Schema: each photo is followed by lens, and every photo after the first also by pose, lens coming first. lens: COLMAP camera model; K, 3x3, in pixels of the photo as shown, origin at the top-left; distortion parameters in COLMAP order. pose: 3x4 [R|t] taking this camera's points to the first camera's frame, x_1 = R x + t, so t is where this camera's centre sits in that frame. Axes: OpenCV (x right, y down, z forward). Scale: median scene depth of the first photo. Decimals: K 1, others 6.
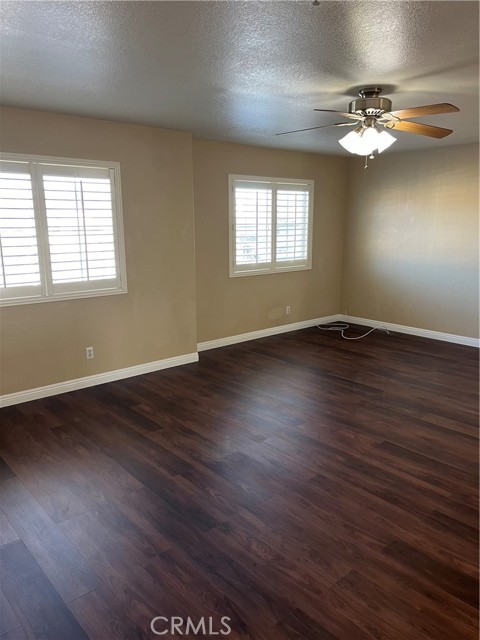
lens RADIAL K [[490.0, 0, 239.3], [0, 490.0, 320.6], [0, 0, 1]] dist [0.037902, -0.006937]
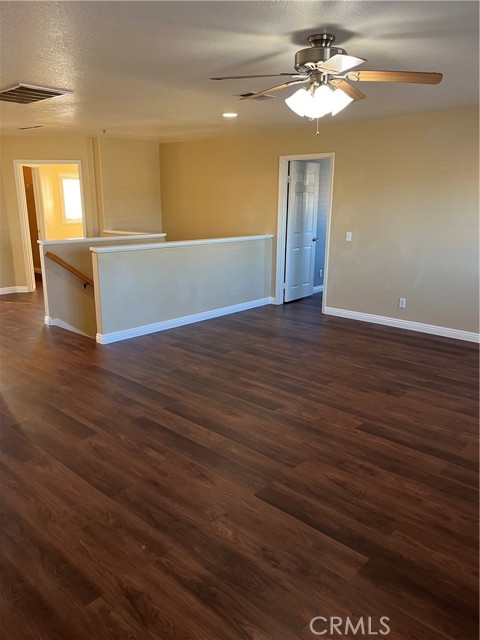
lens RADIAL K [[490.0, 0, 239.0], [0, 490.0, 320.7], [0, 0, 1]] dist [0.037902, -0.006937]
pose [[-0.993038, 0.043679, -0.109400, 0.513815], [-0.008514, 0.899672, 0.436484, -0.414483], [0.117490, 0.434376, -0.893036, 1.993651]]
